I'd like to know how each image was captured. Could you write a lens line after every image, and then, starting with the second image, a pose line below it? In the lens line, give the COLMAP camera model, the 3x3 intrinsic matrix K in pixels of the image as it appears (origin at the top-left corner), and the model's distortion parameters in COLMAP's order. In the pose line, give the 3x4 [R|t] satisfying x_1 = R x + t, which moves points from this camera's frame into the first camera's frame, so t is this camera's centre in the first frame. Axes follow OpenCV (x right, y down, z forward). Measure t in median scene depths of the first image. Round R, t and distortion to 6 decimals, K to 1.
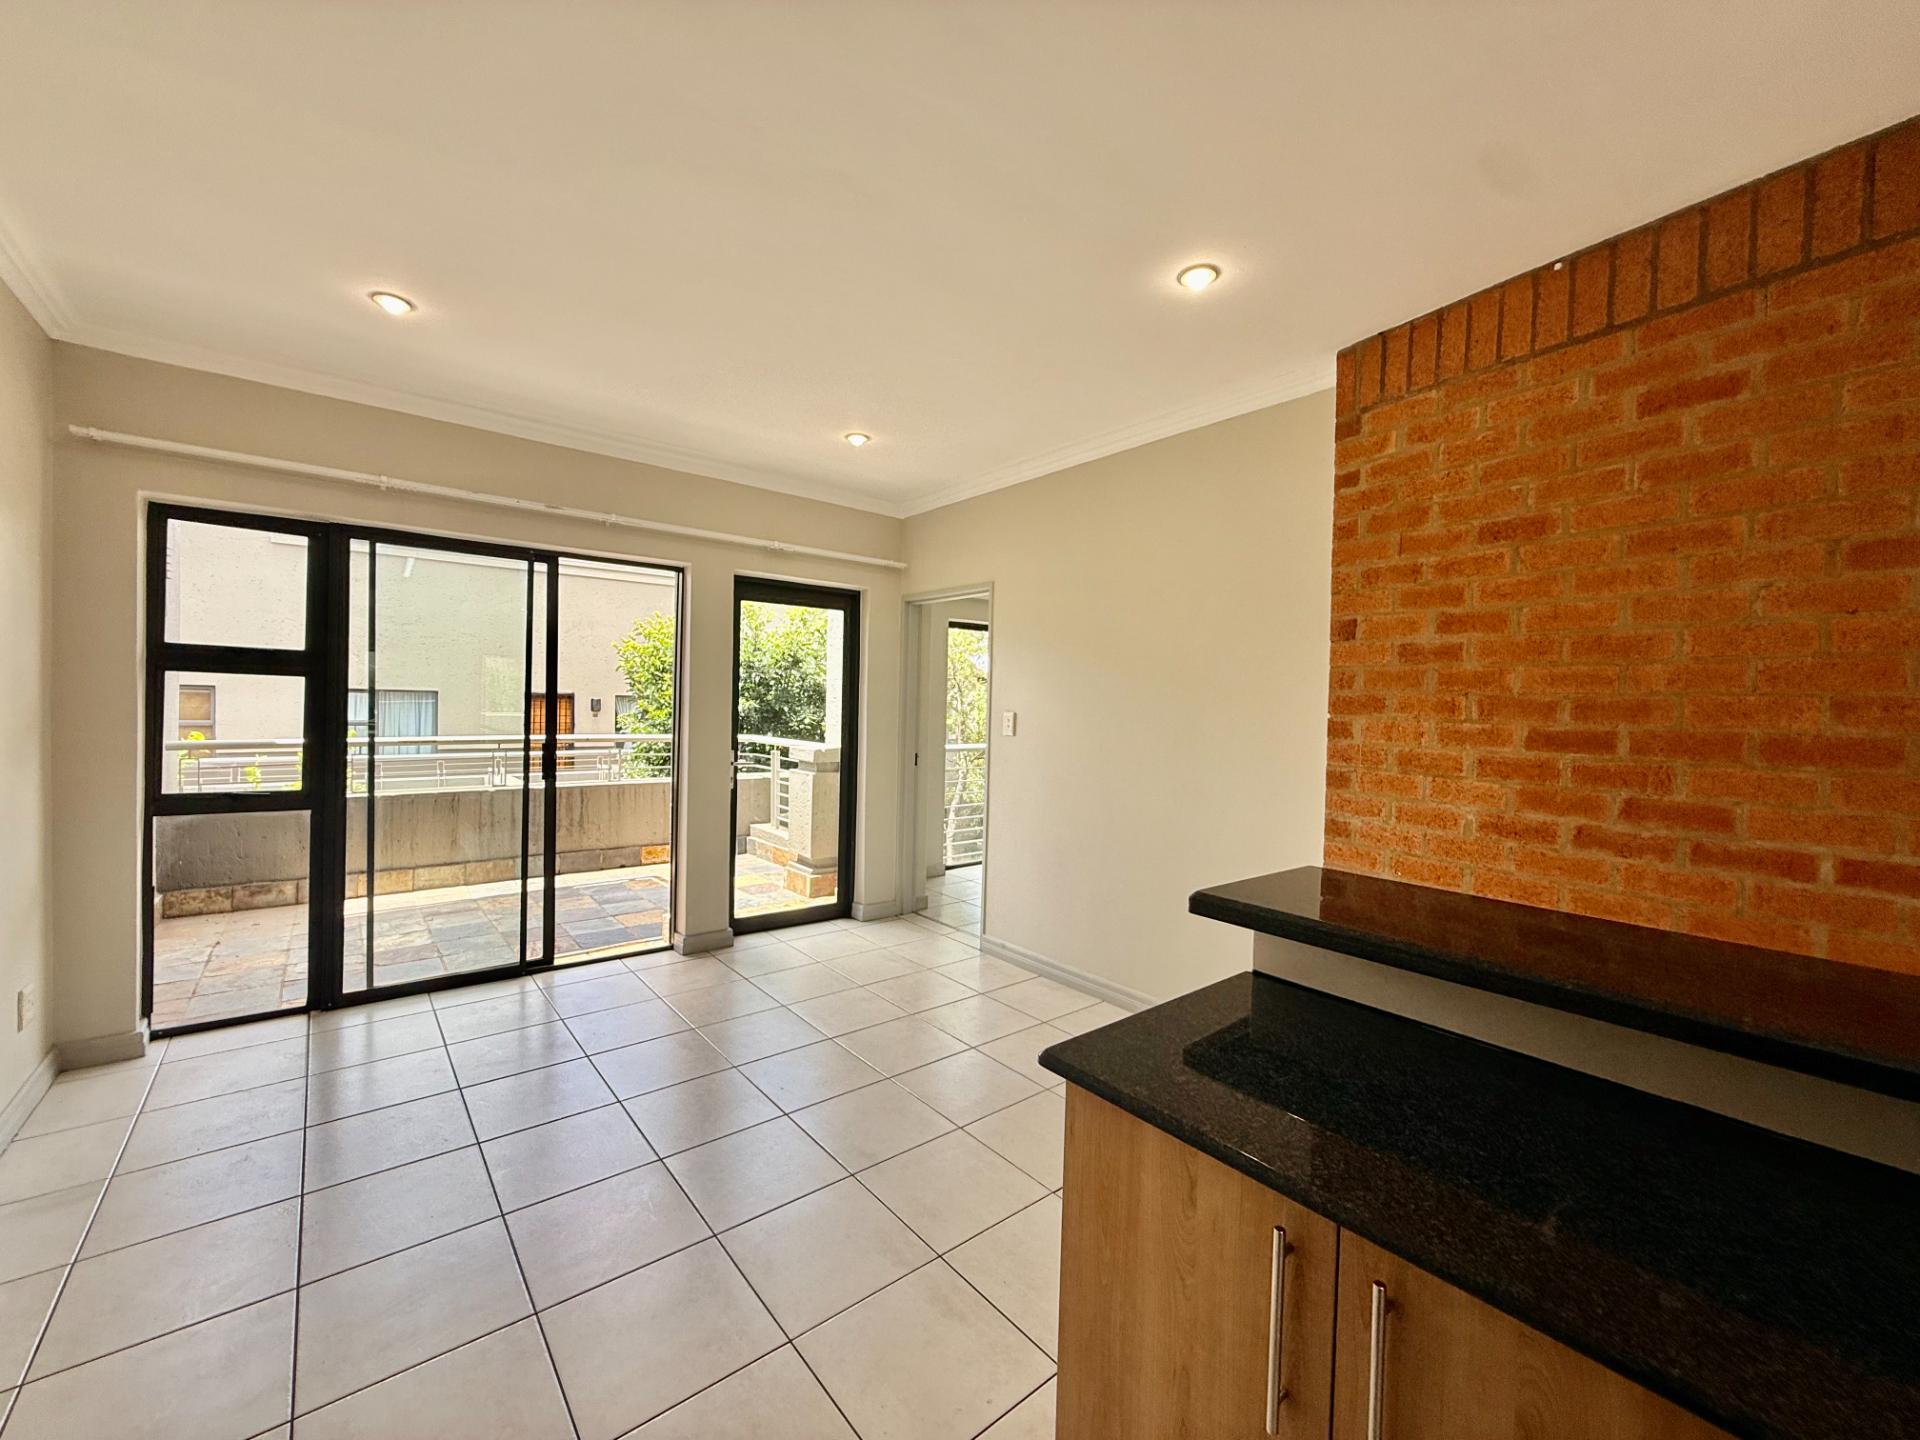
lens RADIAL K [[764.7, 0, 953.7], [0, 764.7, 719.4], [0, 0, 1]] dist [-0.000804, 0.000790]
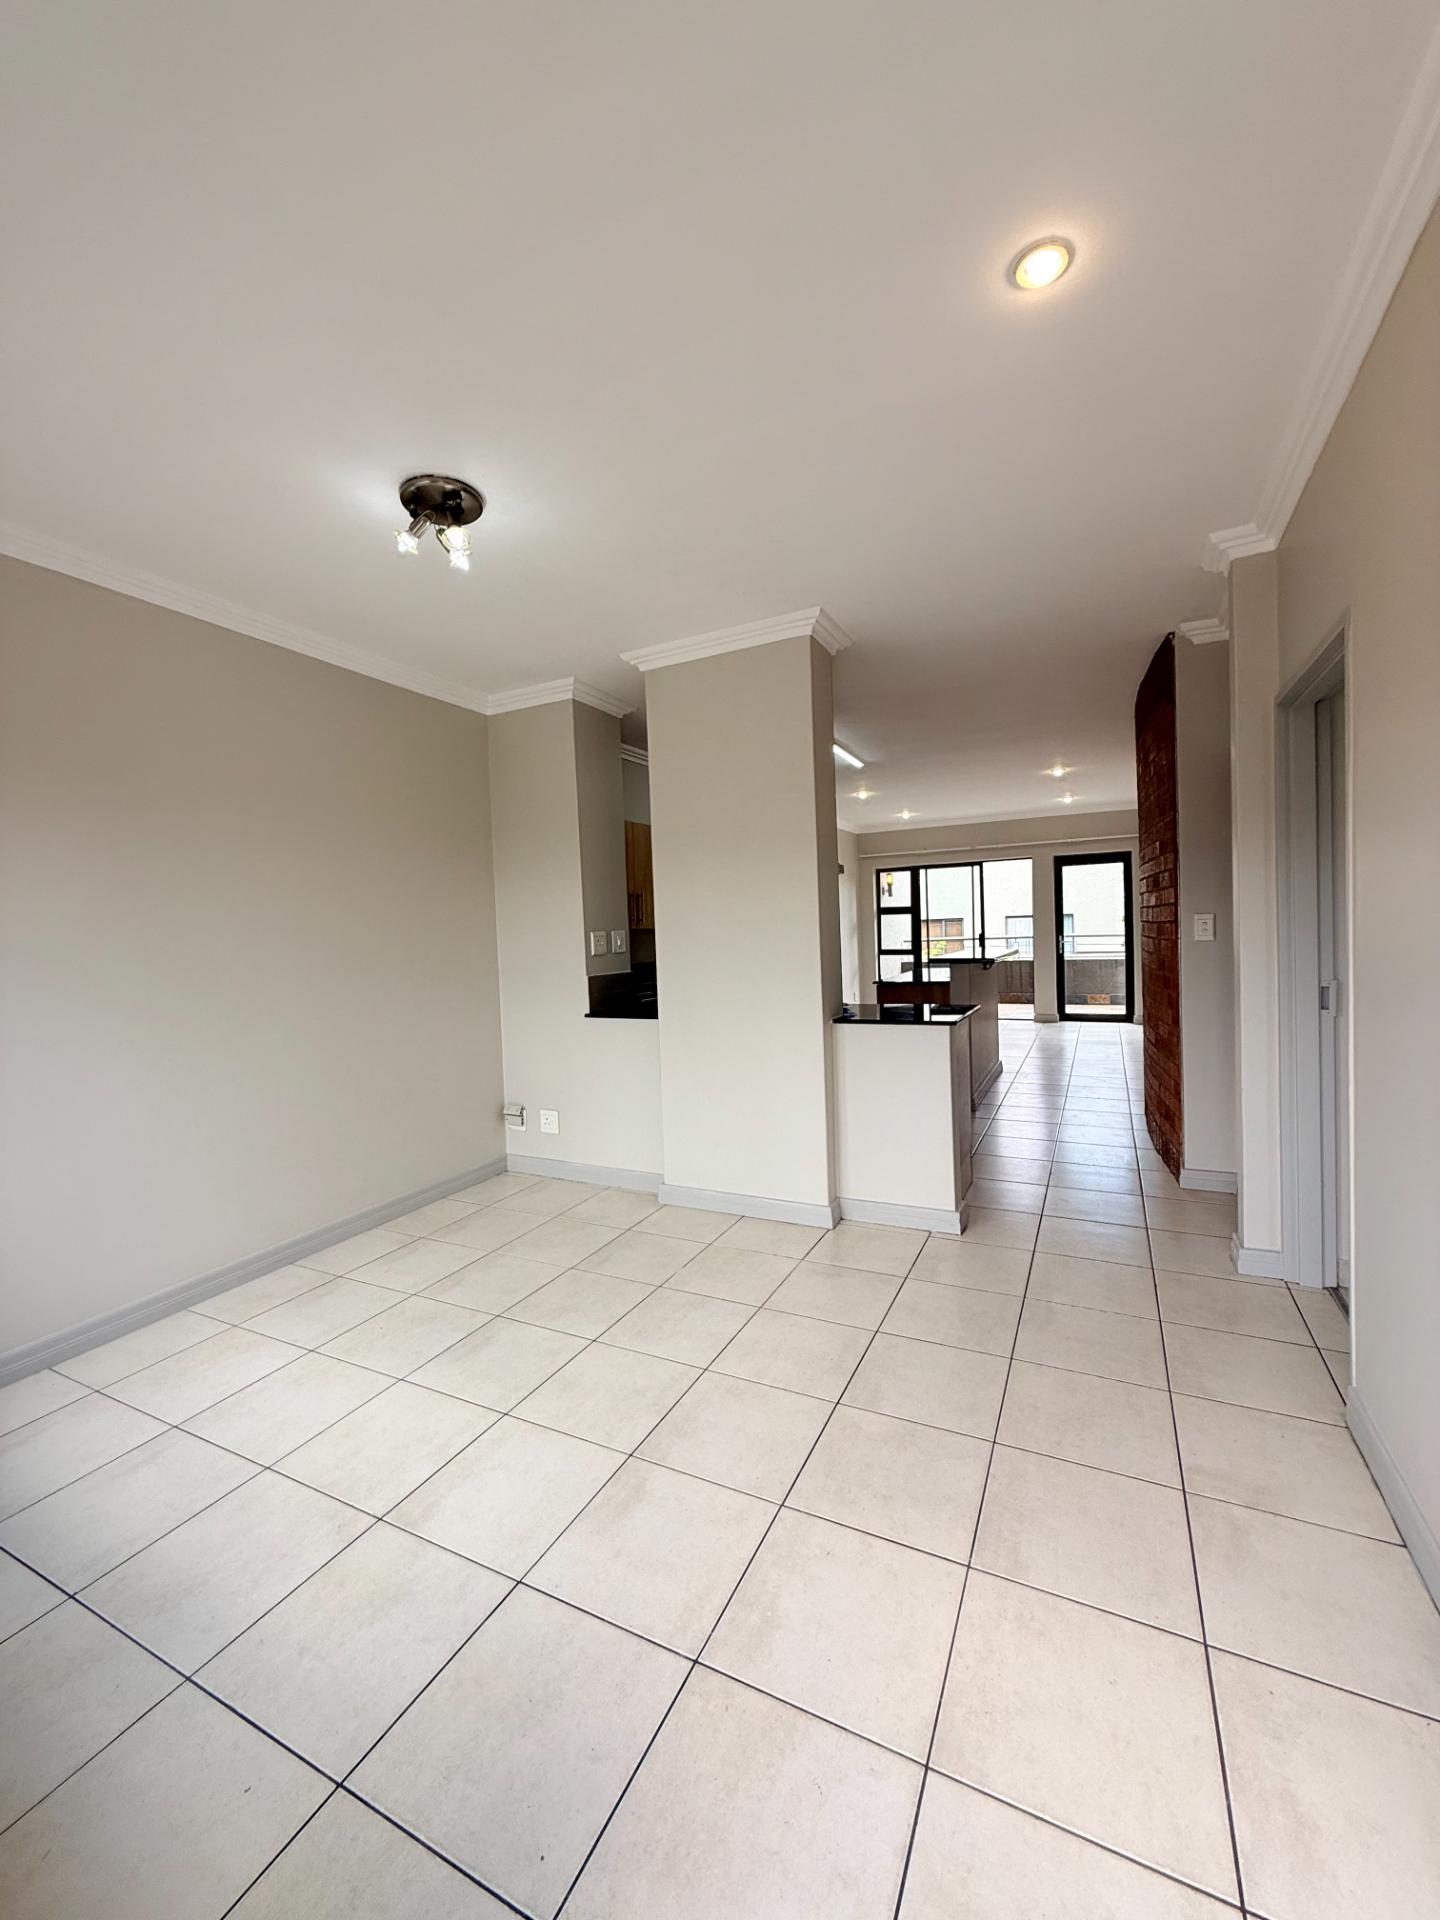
lens RADIAL K [[764.7, 0, 722.1], [0, 764.7, 953.4], [0, 0, 1]] dist [-0.000804, 0.000790]
pose [[0.409265, -0.008889, -0.912372, 1.543563], [0.027668, 0.999614, 0.002672, 0.069911], [0.911996, -0.026337, 0.409352, -0.922593]]
